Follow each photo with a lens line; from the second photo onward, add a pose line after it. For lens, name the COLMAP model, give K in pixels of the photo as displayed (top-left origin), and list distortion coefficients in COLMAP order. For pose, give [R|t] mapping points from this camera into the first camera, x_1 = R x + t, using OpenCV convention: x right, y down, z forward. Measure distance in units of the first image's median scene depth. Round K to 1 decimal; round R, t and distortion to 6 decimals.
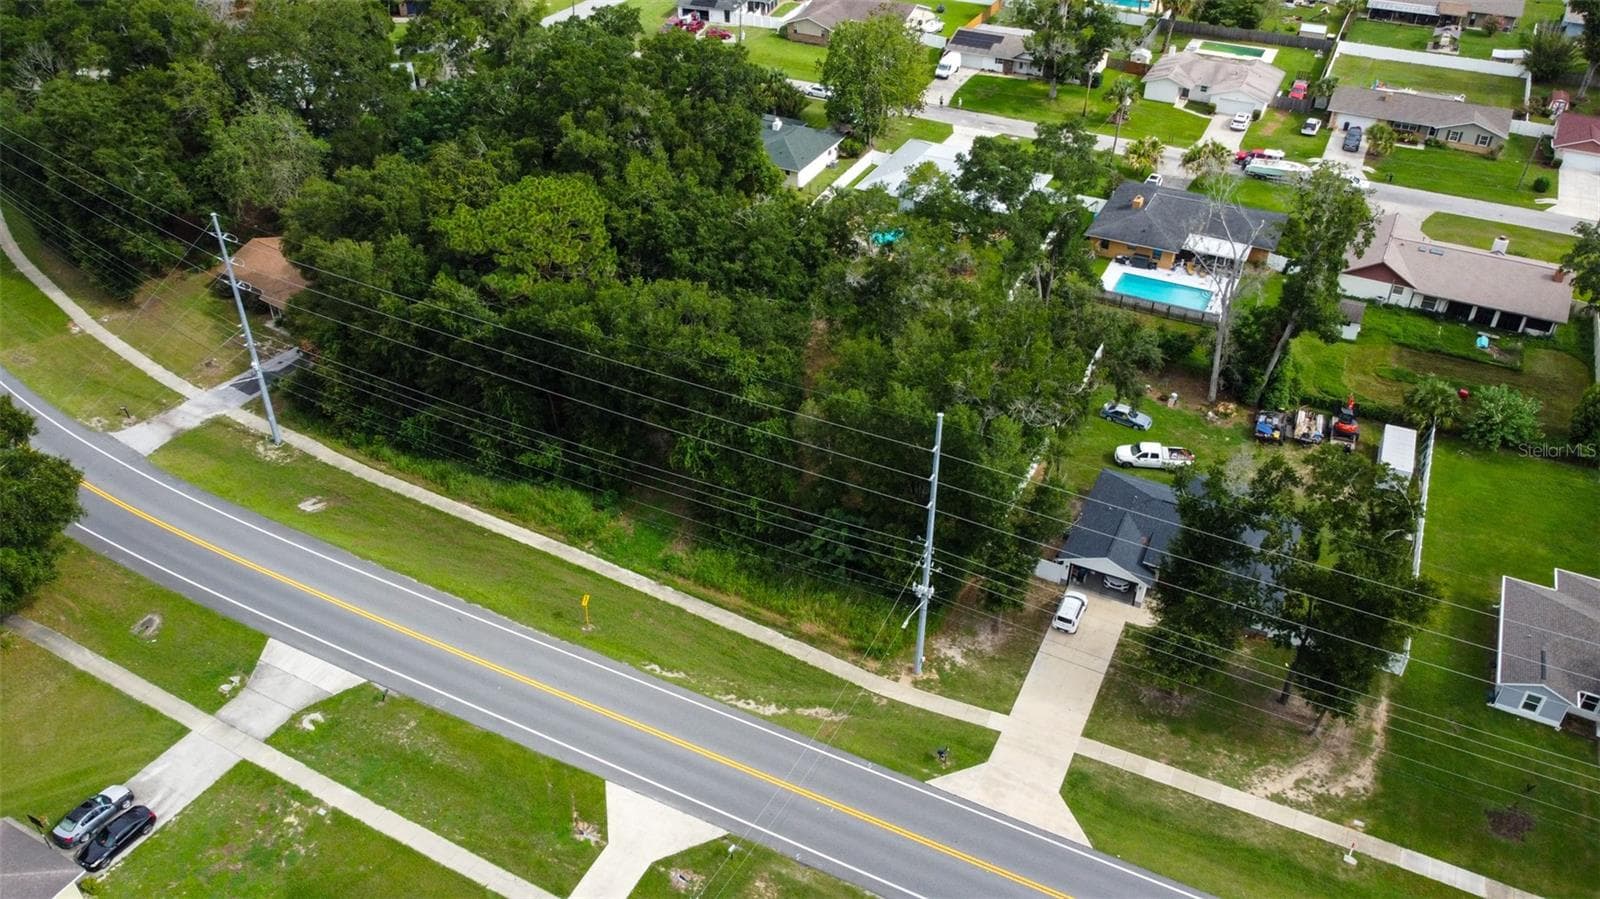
lens RADIAL K [[1213.4, 0, 800.0], [0, 1213.4, 449.5], [0, 0, 1]] dist [0.001250, -0.008531]
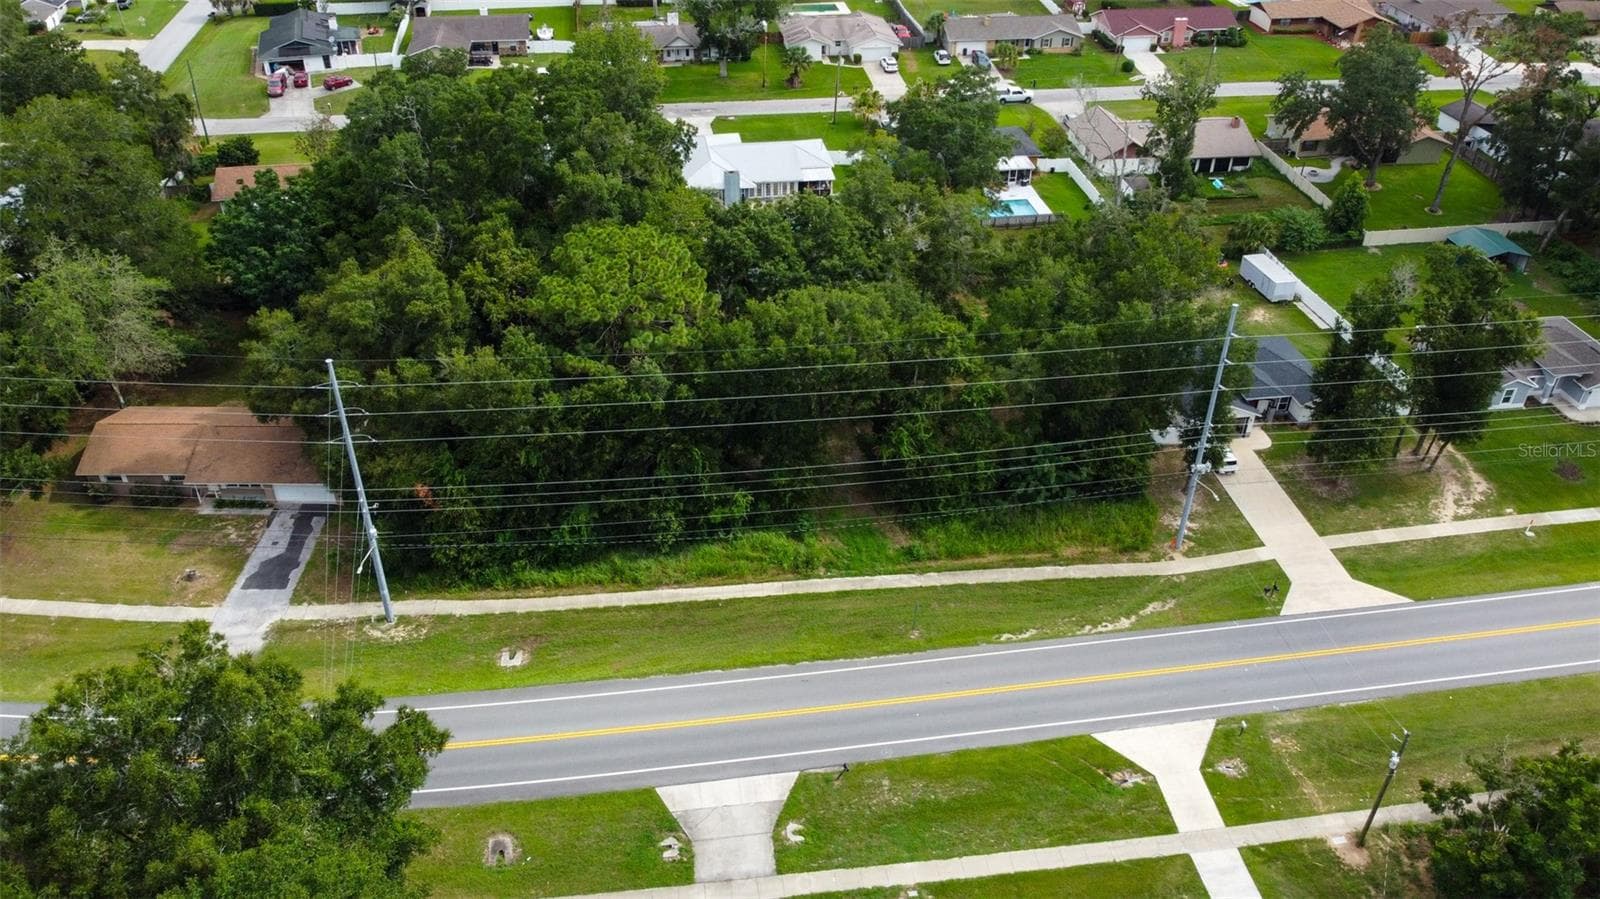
lens RADIAL K [[1213.4, 0, 800.0], [0, 1213.4, 449.5], [0, 0, 1]] dist [0.001250, -0.008531]
pose [[0.811629, -0.330445, 0.481730, -0.692924], [0.330235, 0.939764, 0.088249, -0.116258], [-0.481874, 0.087459, 0.871865, 0.168989]]
